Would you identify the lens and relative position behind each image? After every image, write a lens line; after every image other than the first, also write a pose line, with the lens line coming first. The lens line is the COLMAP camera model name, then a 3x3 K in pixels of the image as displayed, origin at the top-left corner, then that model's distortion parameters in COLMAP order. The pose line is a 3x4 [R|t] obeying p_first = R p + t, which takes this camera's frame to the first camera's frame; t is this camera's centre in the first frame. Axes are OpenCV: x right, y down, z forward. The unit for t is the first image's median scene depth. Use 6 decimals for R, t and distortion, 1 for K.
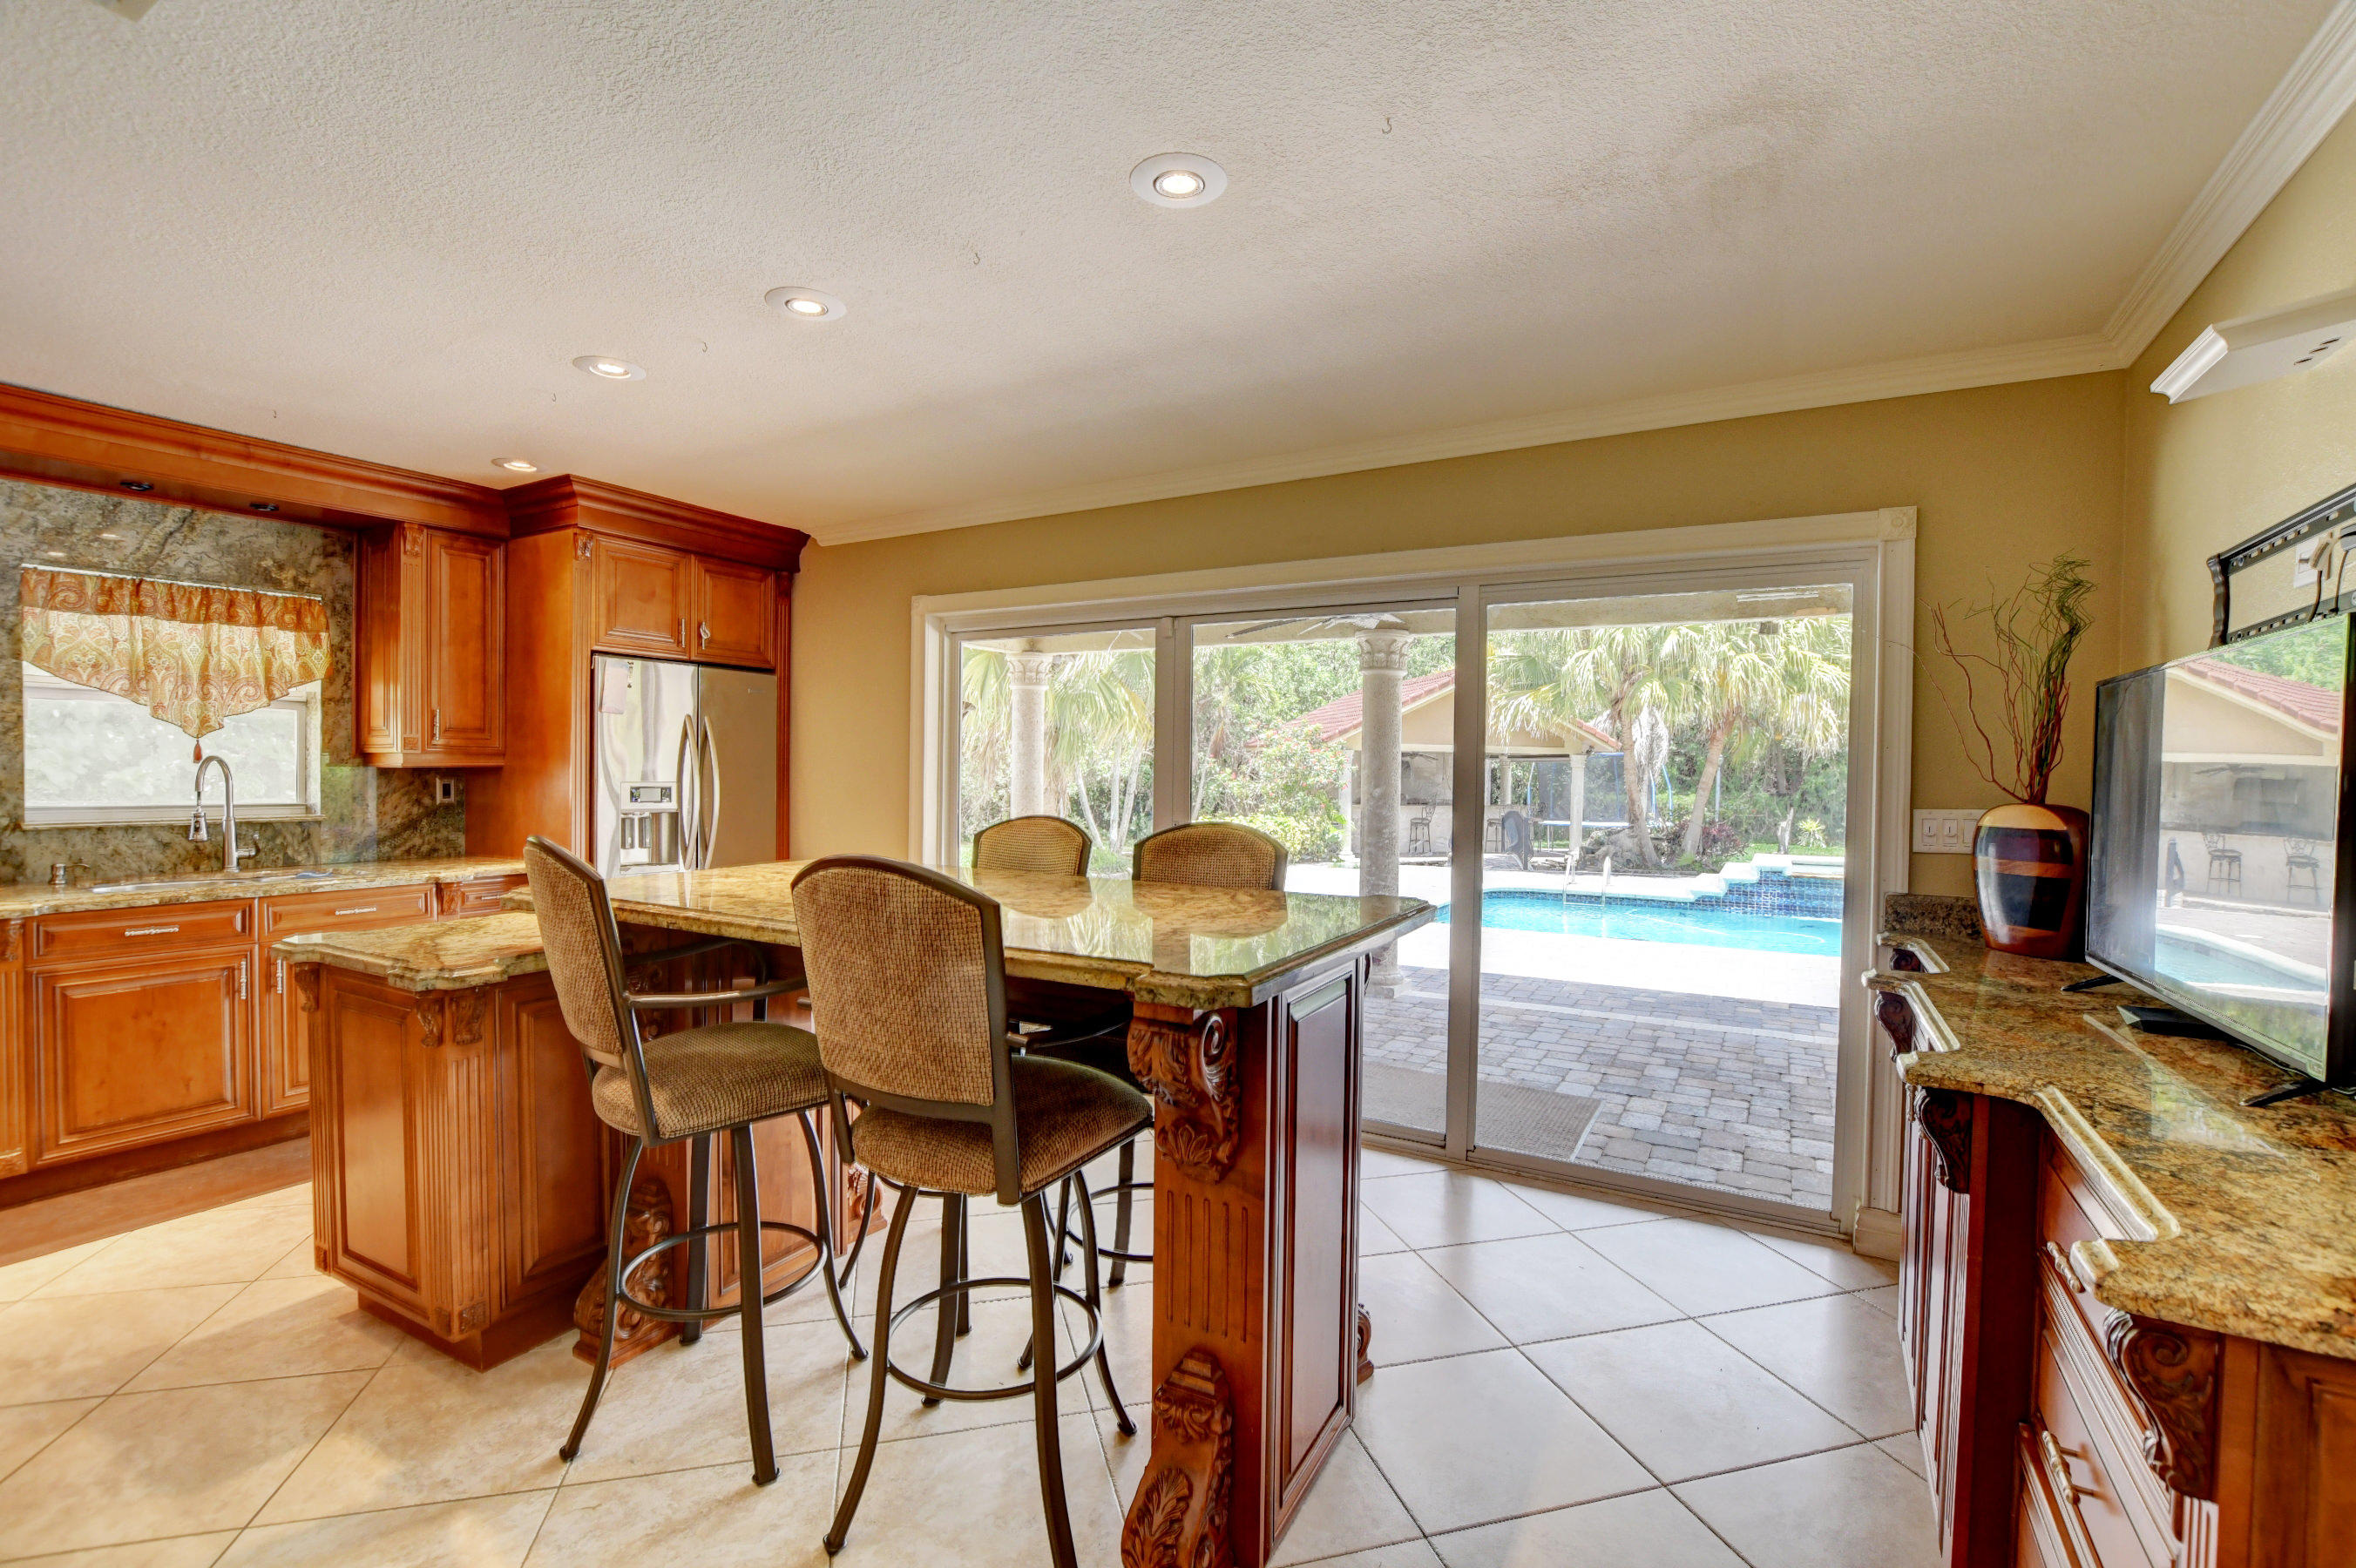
lens RADIAL K [[1035.3, 0, 1180.6], [0, 1035.3, 789.7], [0, 0, 1]] dist [-0.033602, 0.005087]
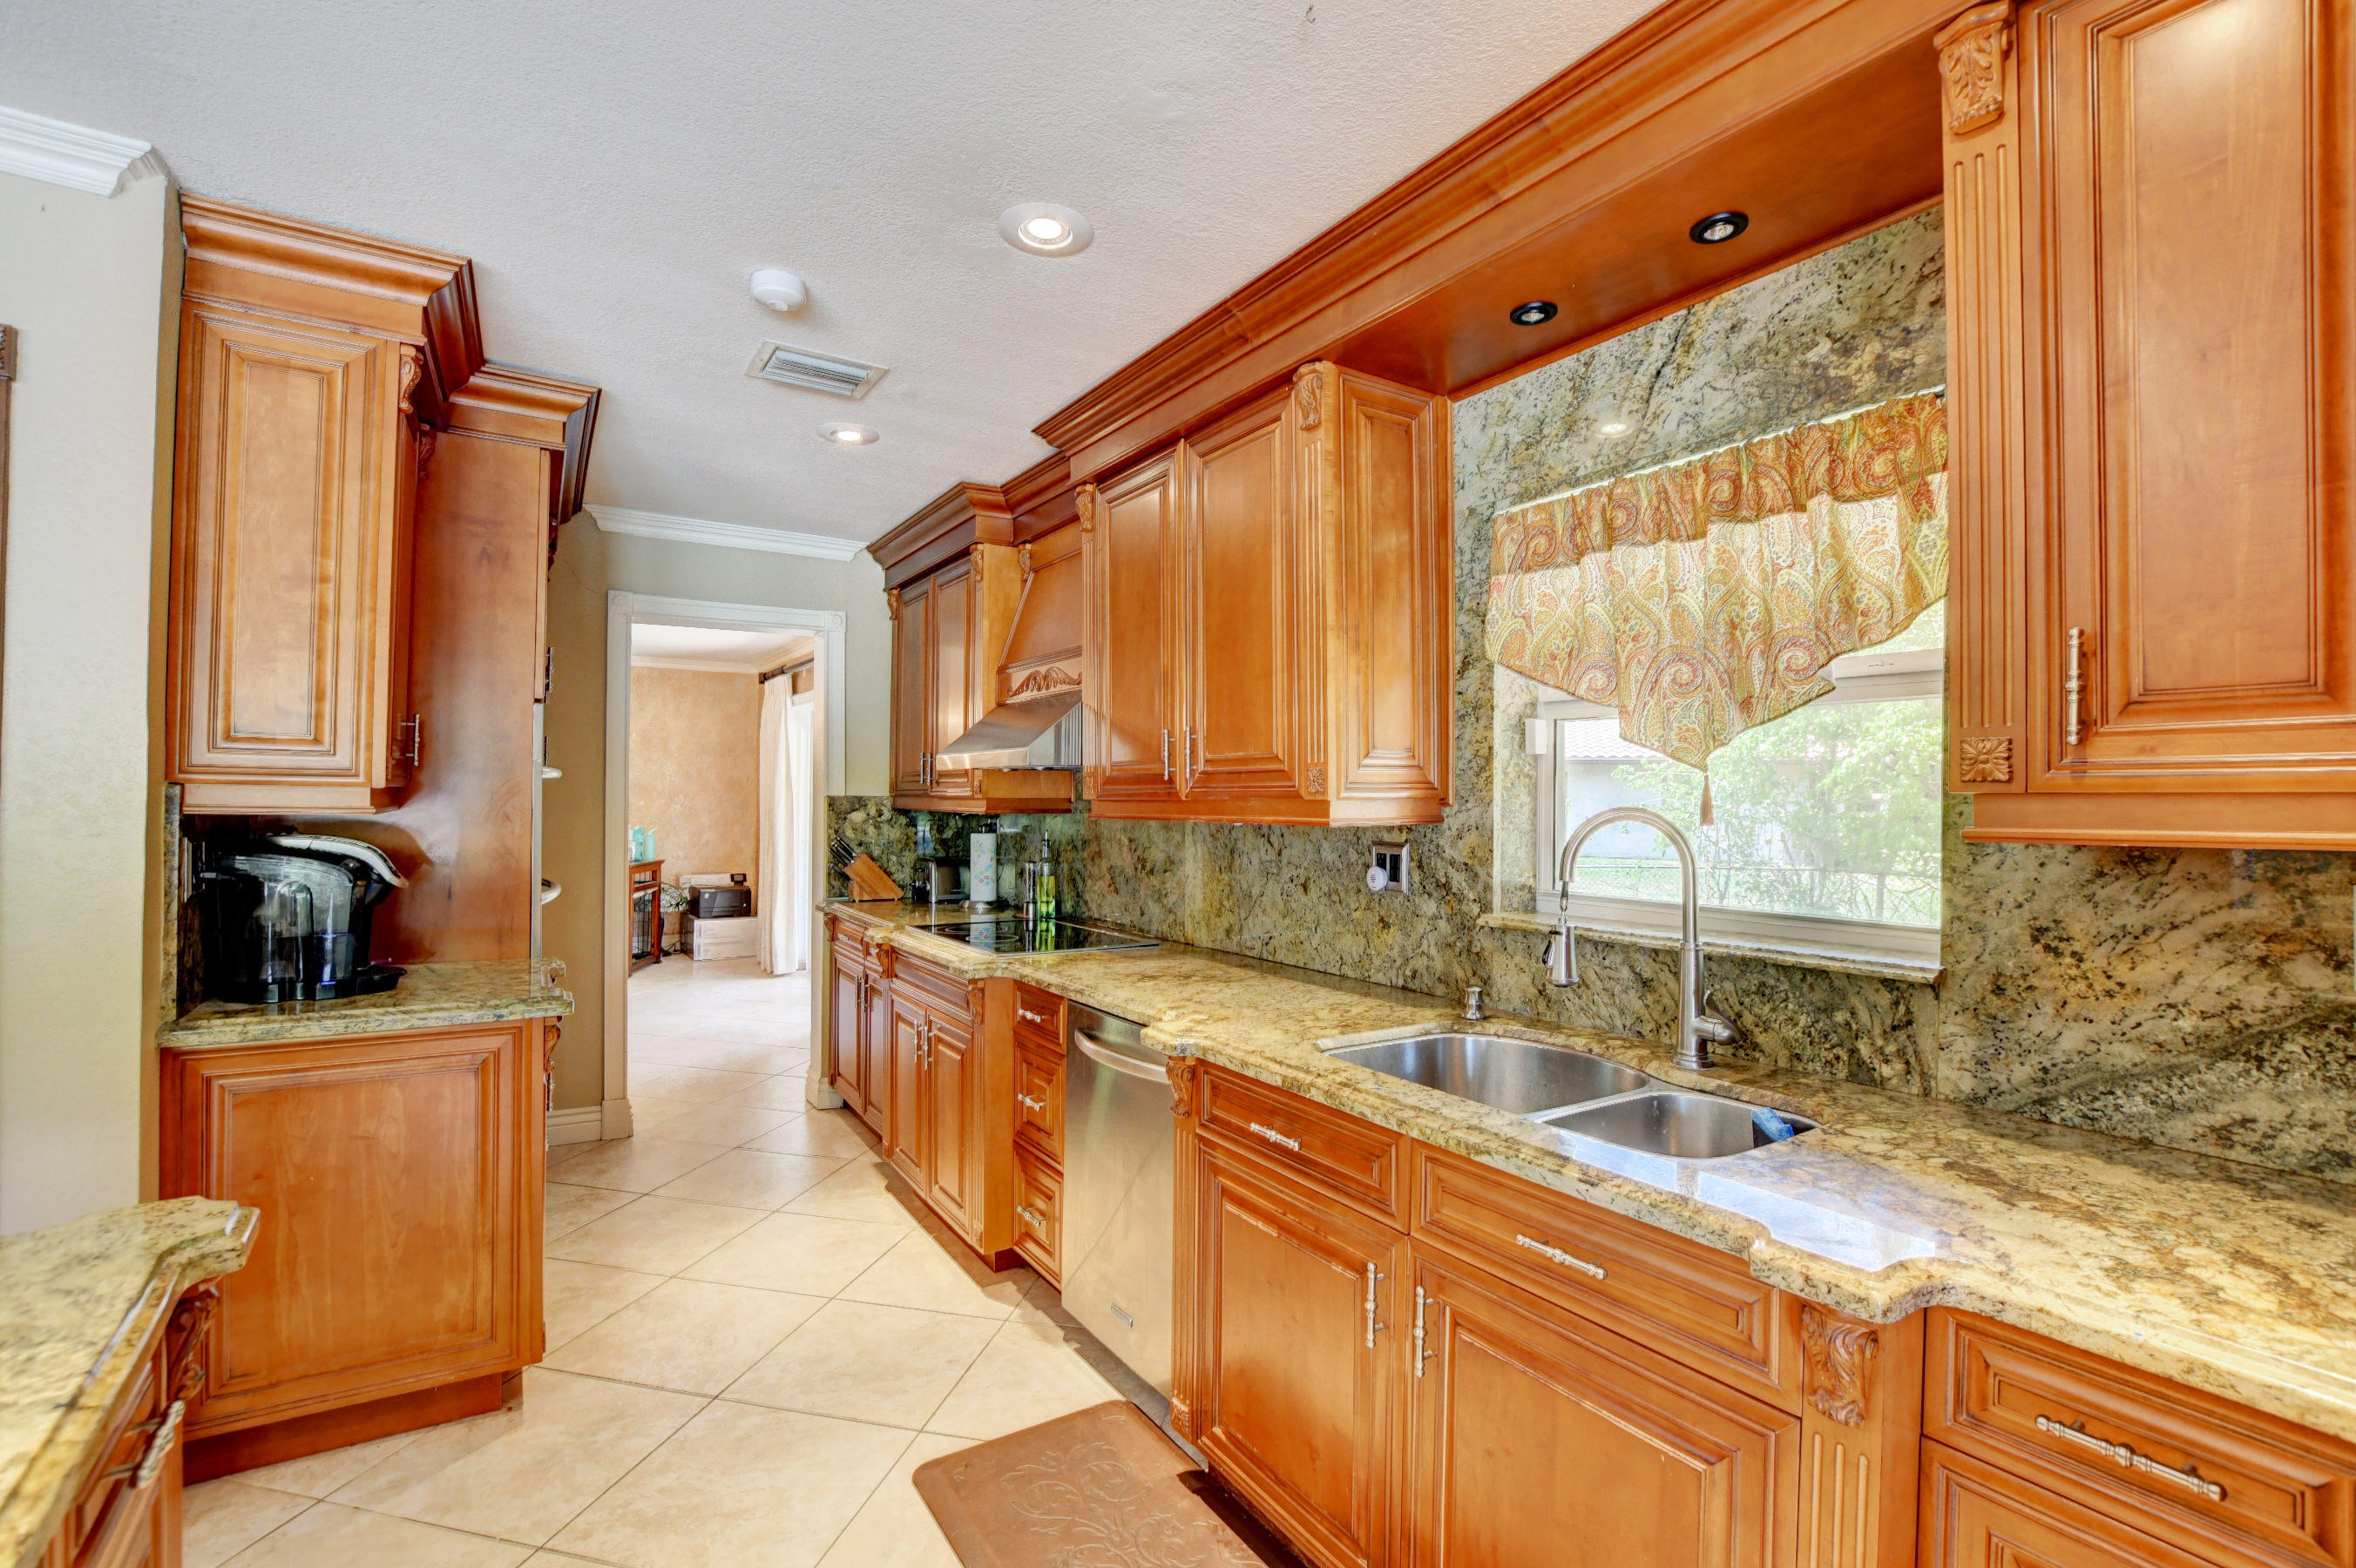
lens RADIAL K [[1035.3, 0, 1184.3], [0, 1035.3, 787.1], [0, 0, 1]] dist [-0.033602, 0.005087]
pose [[-0.456863, -0.027075, -0.889125, -0.402763], [-0.033067, 0.999363, -0.013441, -0.027453], [0.888922, 0.023260, -0.457467, 0.945752]]
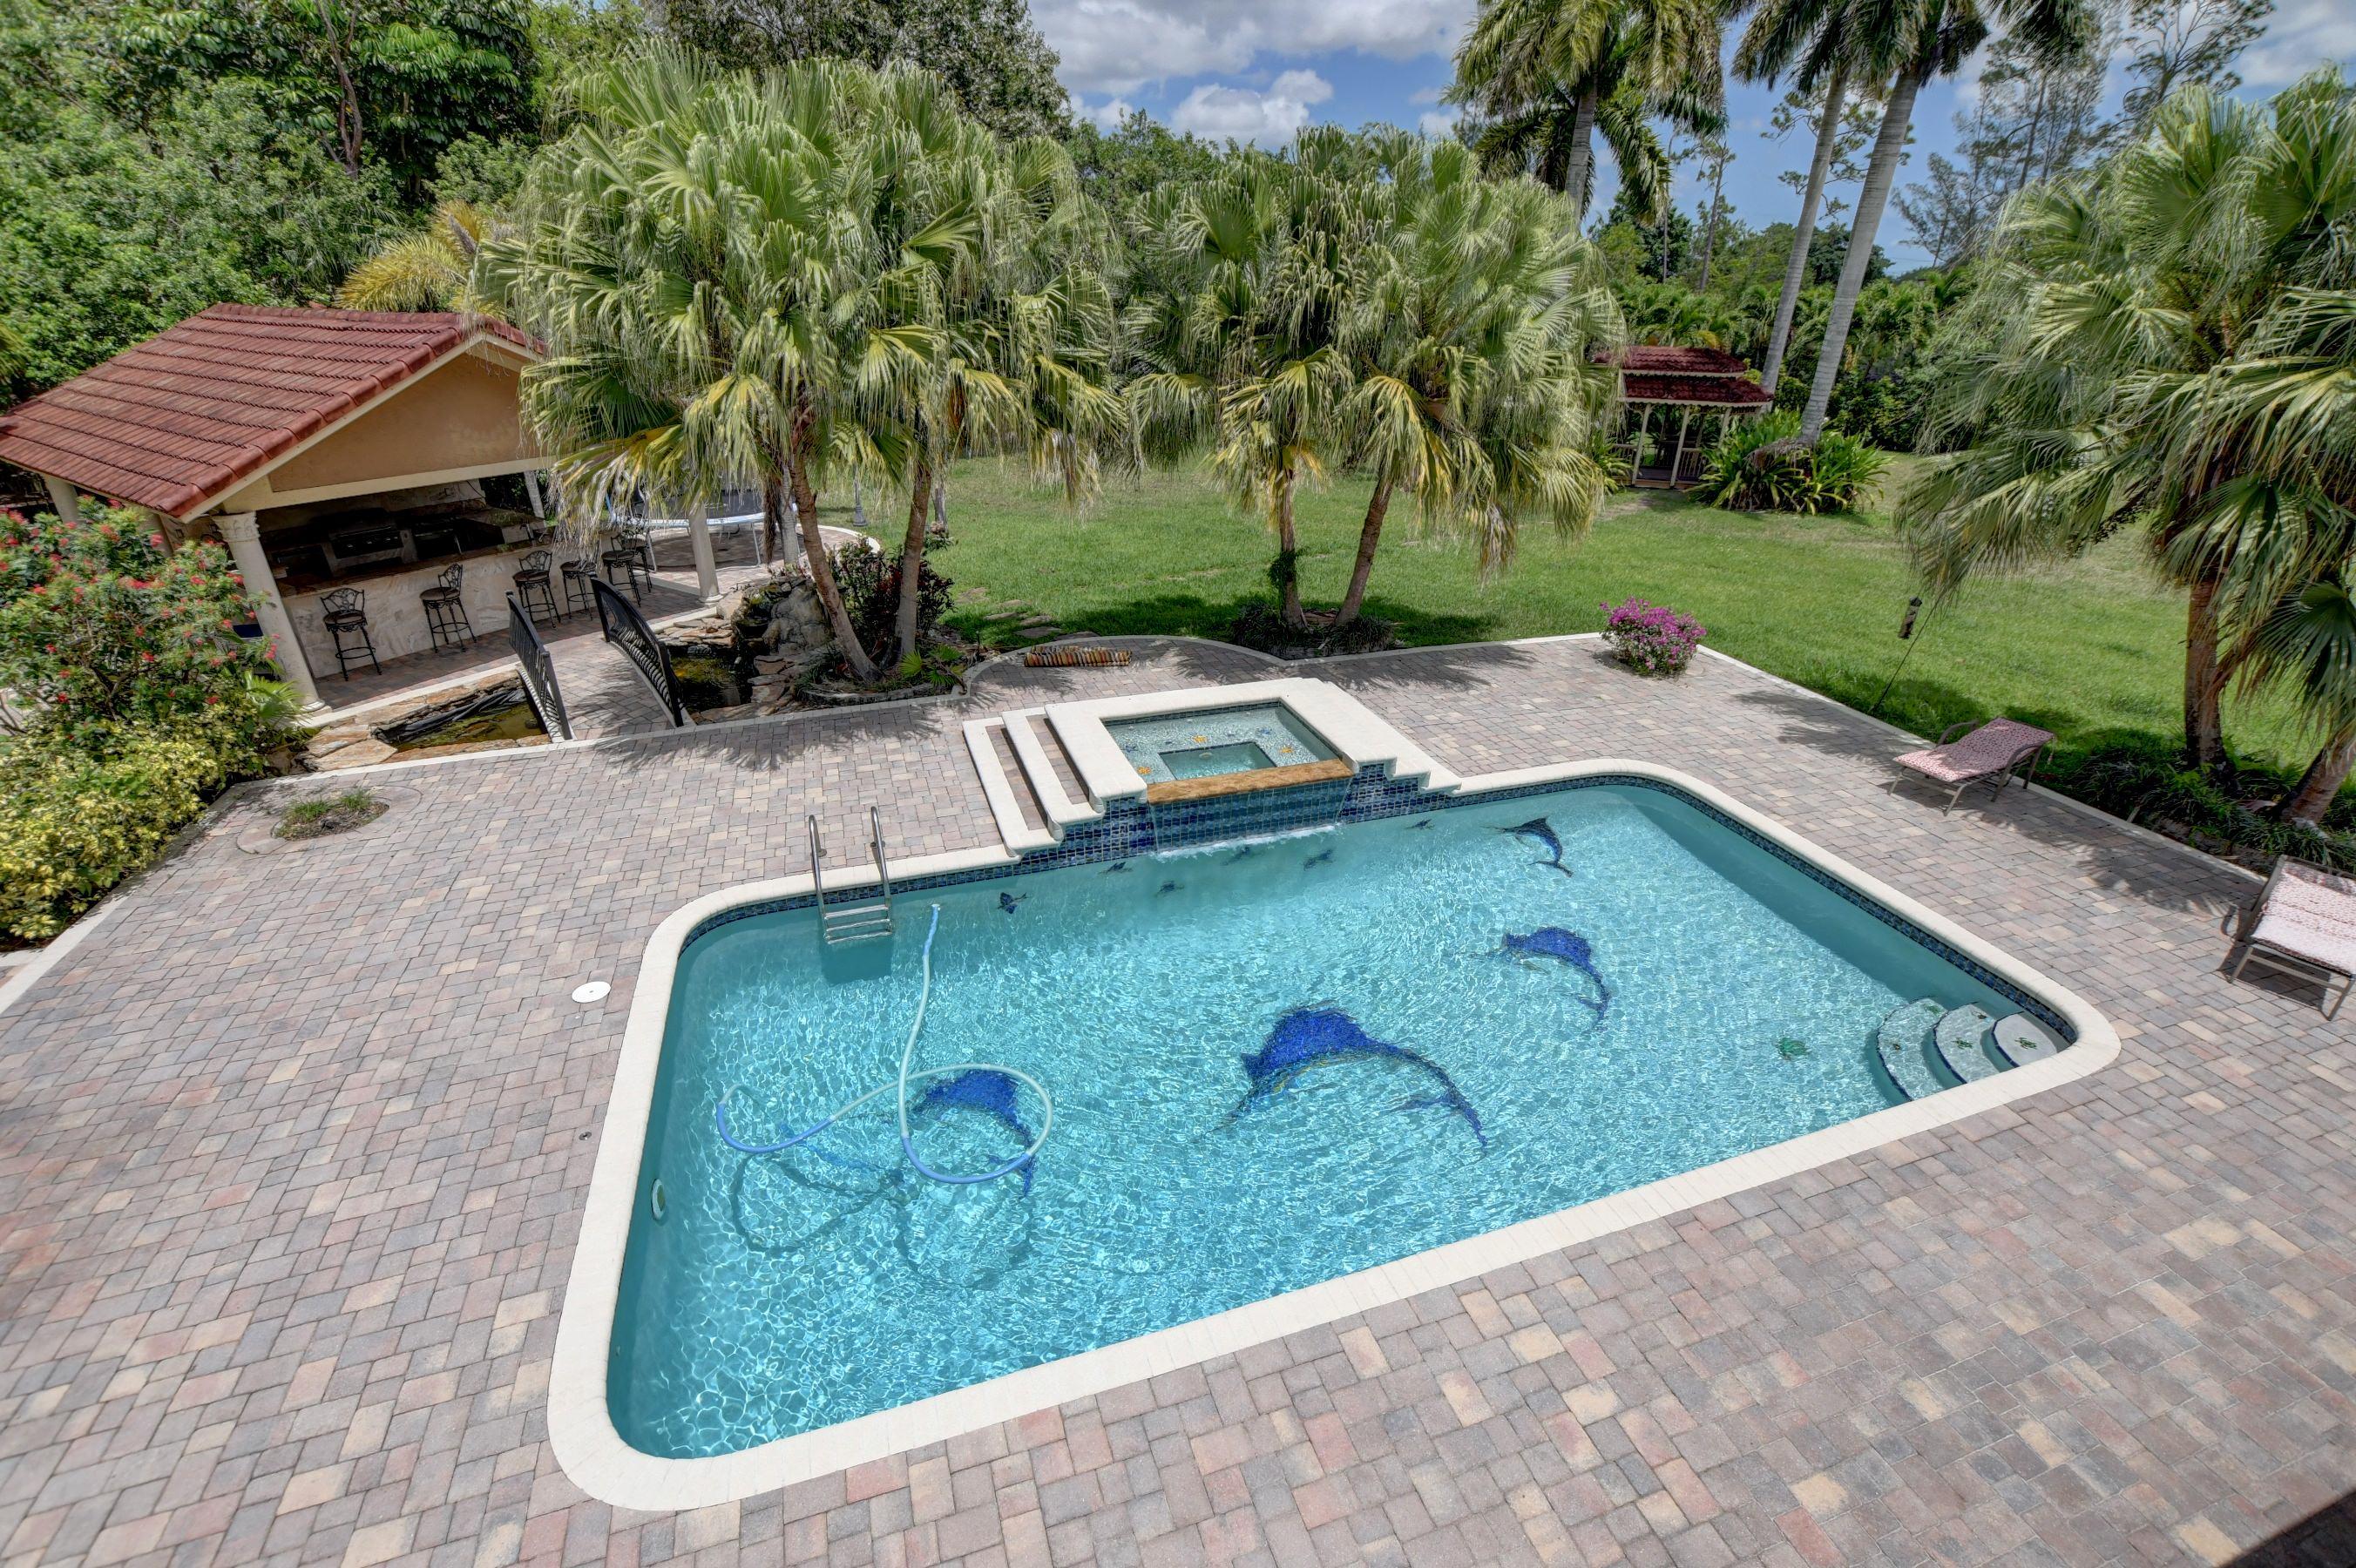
lens RADIAL K [[1035.3, 0, 1182.6], [0, 1035.3, 793.7], [0, 0, 1]] dist [-0.033602, 0.005087]
pose [[0.658509, -0.338340, 0.672229, 0.497344], [0.010008, 0.897099, 0.441715, -0.702630], [-0.752506, -0.284146, 0.594134, 1.846205]]
